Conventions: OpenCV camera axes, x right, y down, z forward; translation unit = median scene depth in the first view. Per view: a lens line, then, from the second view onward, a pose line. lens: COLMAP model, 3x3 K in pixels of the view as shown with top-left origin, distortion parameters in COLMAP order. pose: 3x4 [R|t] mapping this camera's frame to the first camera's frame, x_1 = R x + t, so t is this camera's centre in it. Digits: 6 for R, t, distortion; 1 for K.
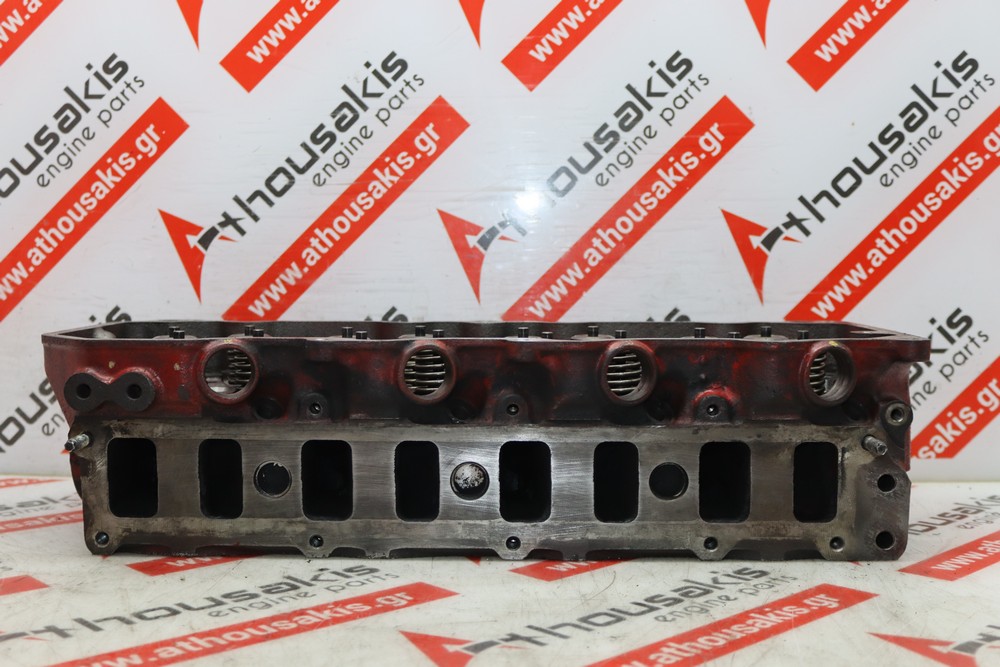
lens RADIAL K [[1238.2, 0, 496.7], [0, 1238.2, 329.0], [0, 0, 1]] dist [-0.019457, 0.000000]
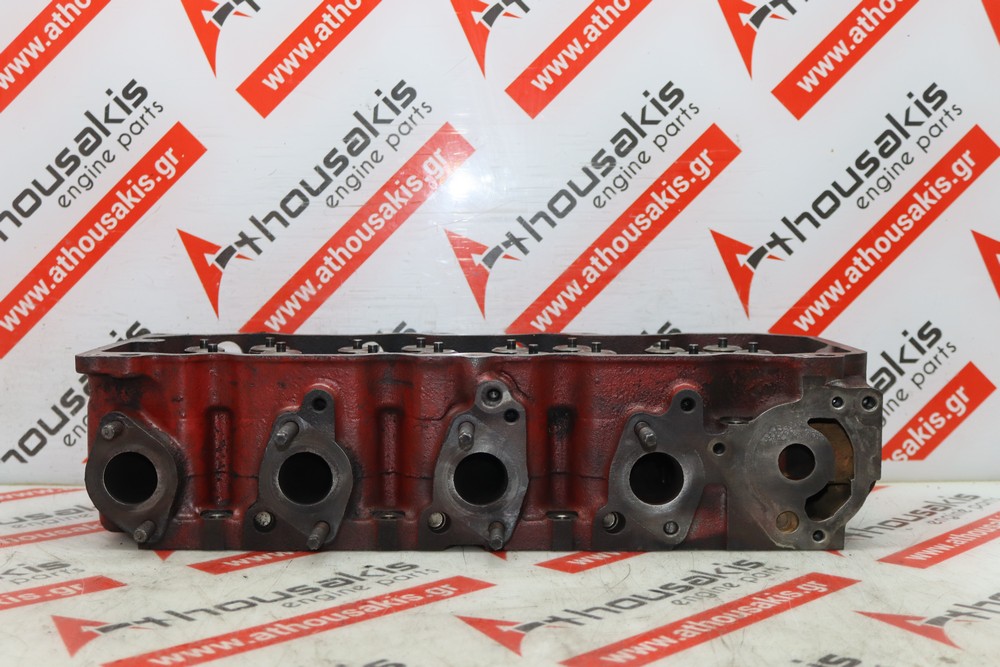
lens RADIAL K [[1363.5, 0, 501.0], [0, 1363.5, 333.6], [0, 0, 1]] dist [0.015036, 0.000000]
pose [[0.998474, -0.004401, 0.055042, -0.065326], [0.003677, 0.999906, 0.013242, -0.023201], [-0.055095, -0.013019, 0.998396, -0.172051]]
